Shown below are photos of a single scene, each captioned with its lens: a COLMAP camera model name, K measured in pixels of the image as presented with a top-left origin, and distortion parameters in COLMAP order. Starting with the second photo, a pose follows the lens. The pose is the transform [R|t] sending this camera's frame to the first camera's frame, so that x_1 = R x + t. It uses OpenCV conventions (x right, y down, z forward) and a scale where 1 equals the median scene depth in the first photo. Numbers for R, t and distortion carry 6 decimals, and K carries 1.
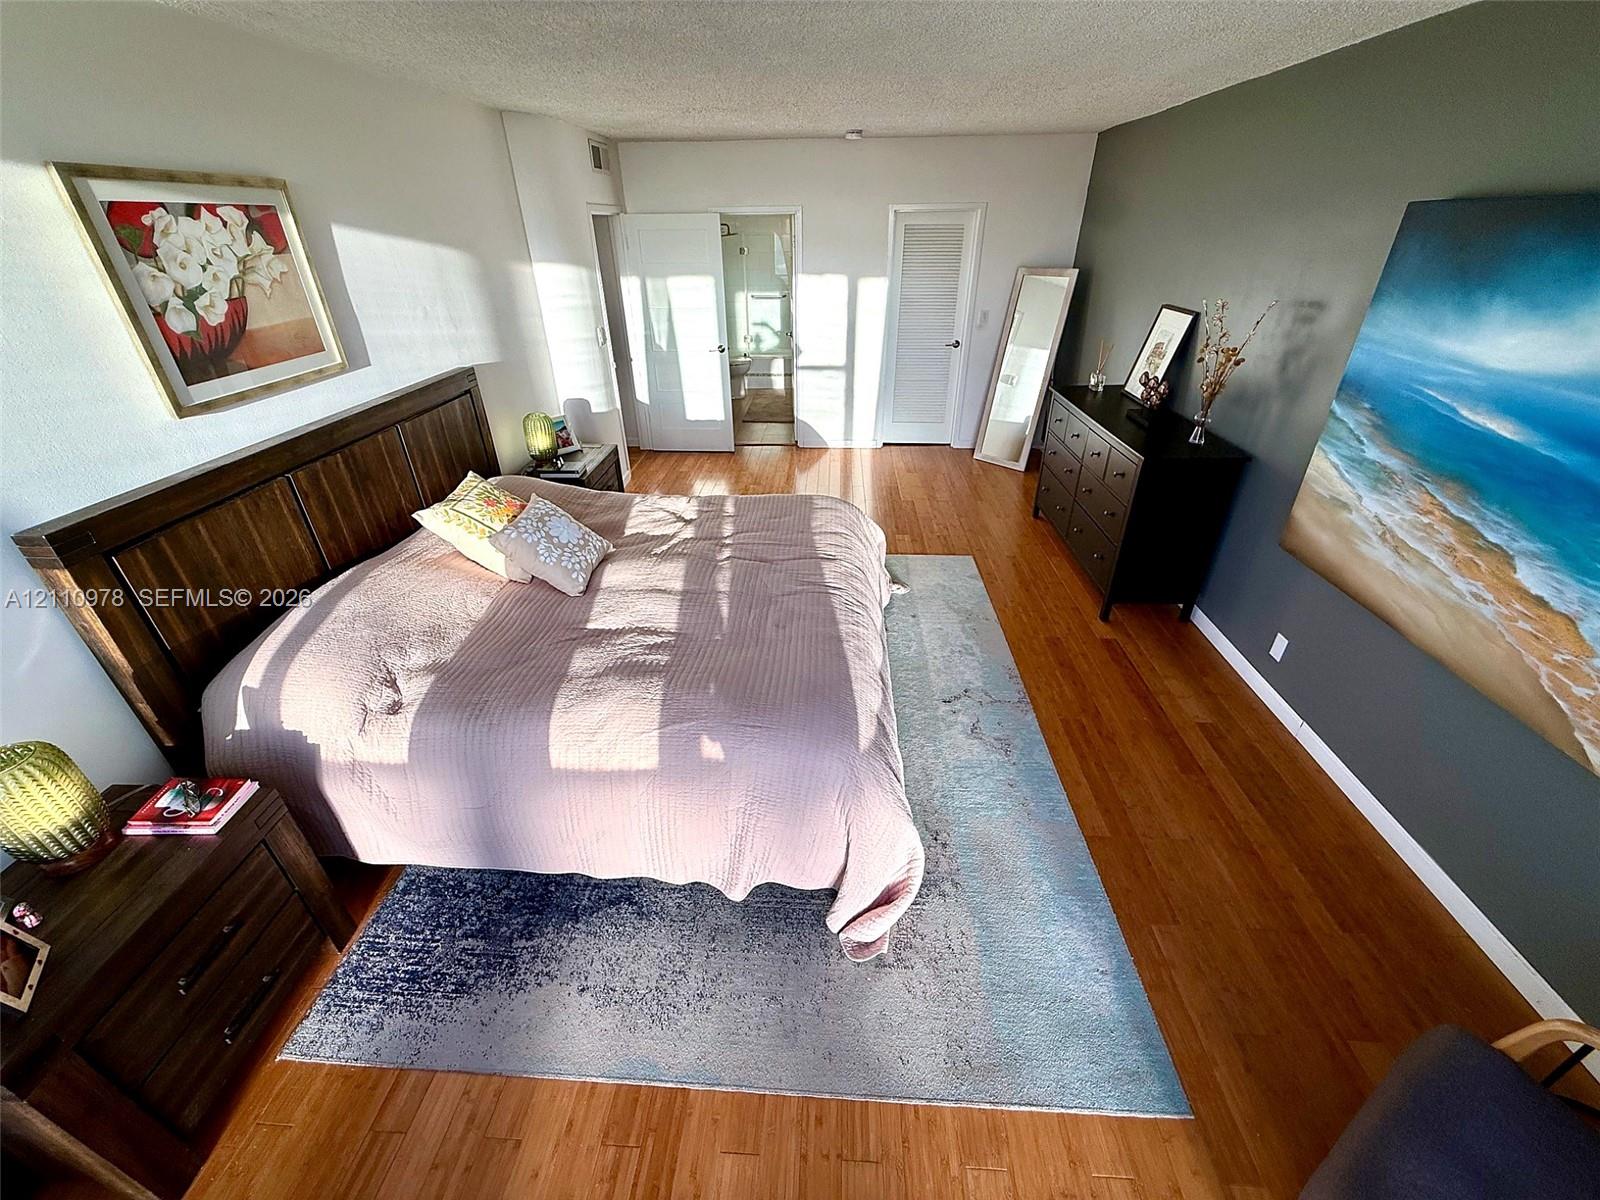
lens RADIAL K [[638.5, 0, 795.9], [0, 638.5, 597.1], [0, 0, 1]] dist [-0.002180, 0.000308]
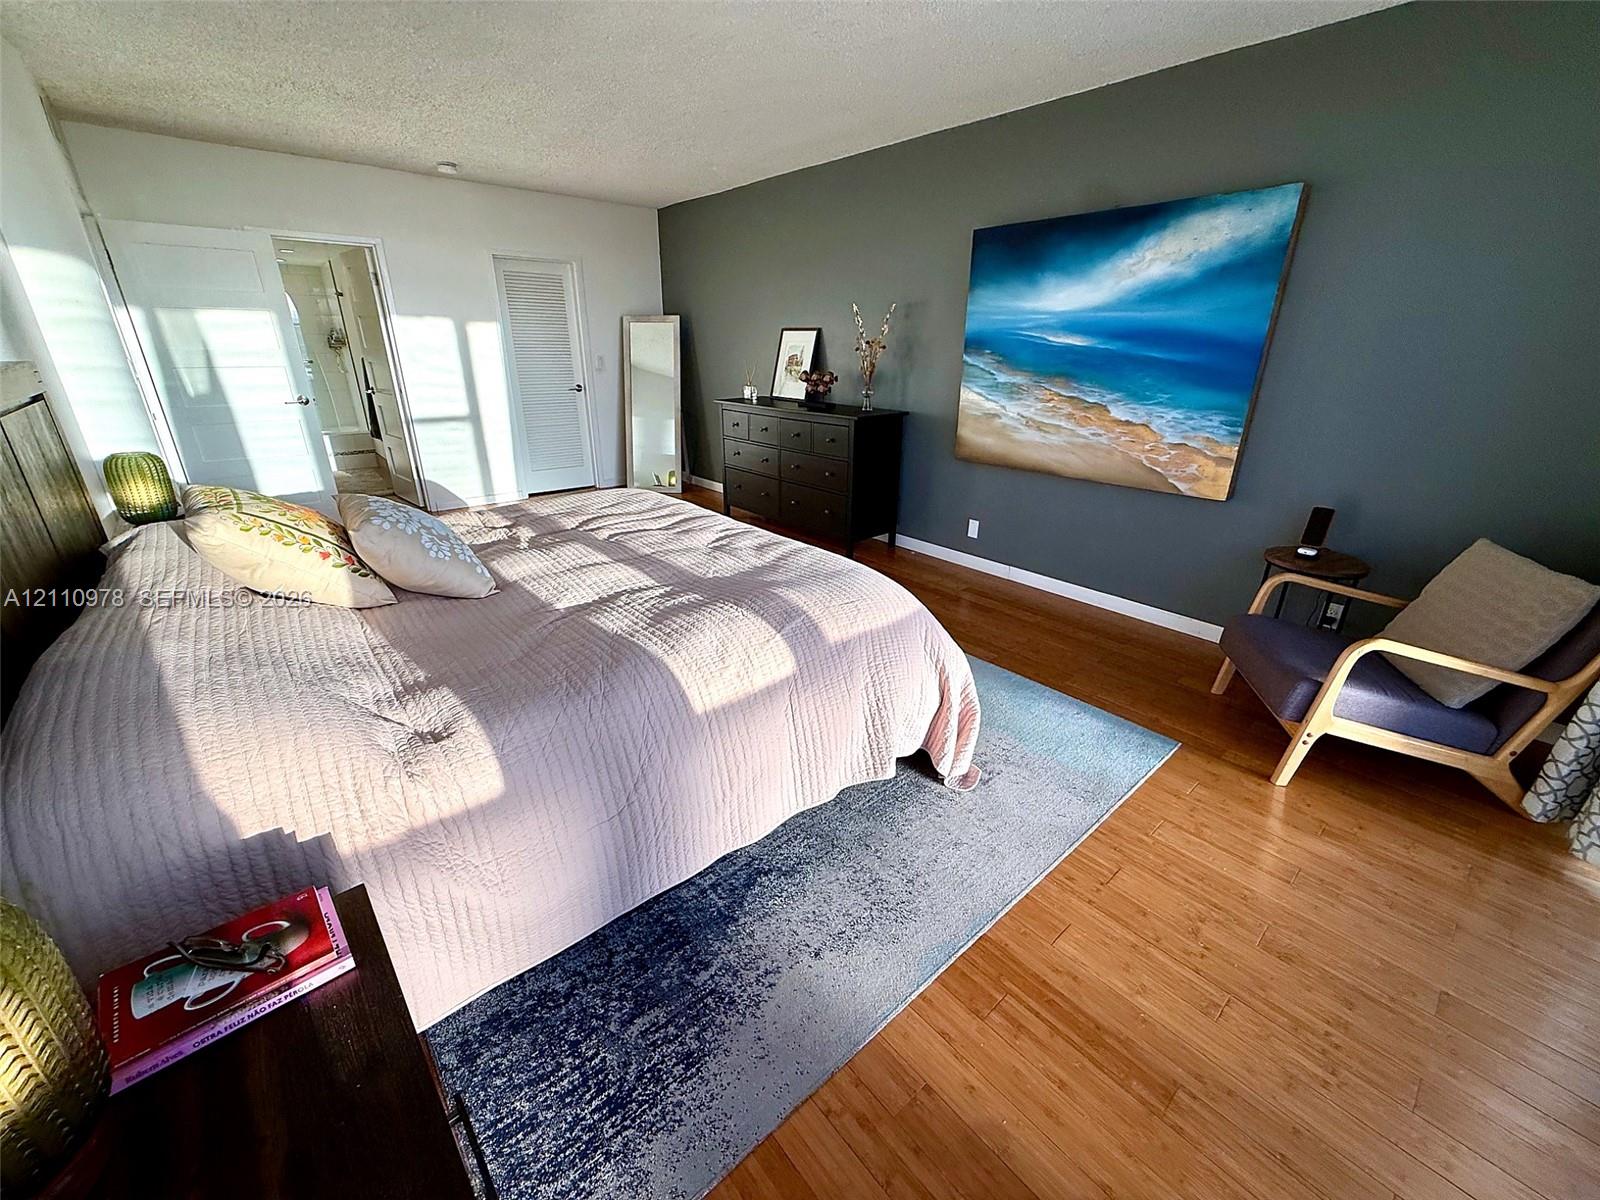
lens RADIAL K [[638.5, 0, 794.2], [0, 638.5, 600.3], [0, 0, 1]] dist [-0.002180, 0.000308]
pose [[0.720970, -0.242038, 0.649323, -0.706502], [0.333872, 0.942419, -0.019420, 0.170347], [-0.607233, 0.230792, 0.760265, 0.253901]]
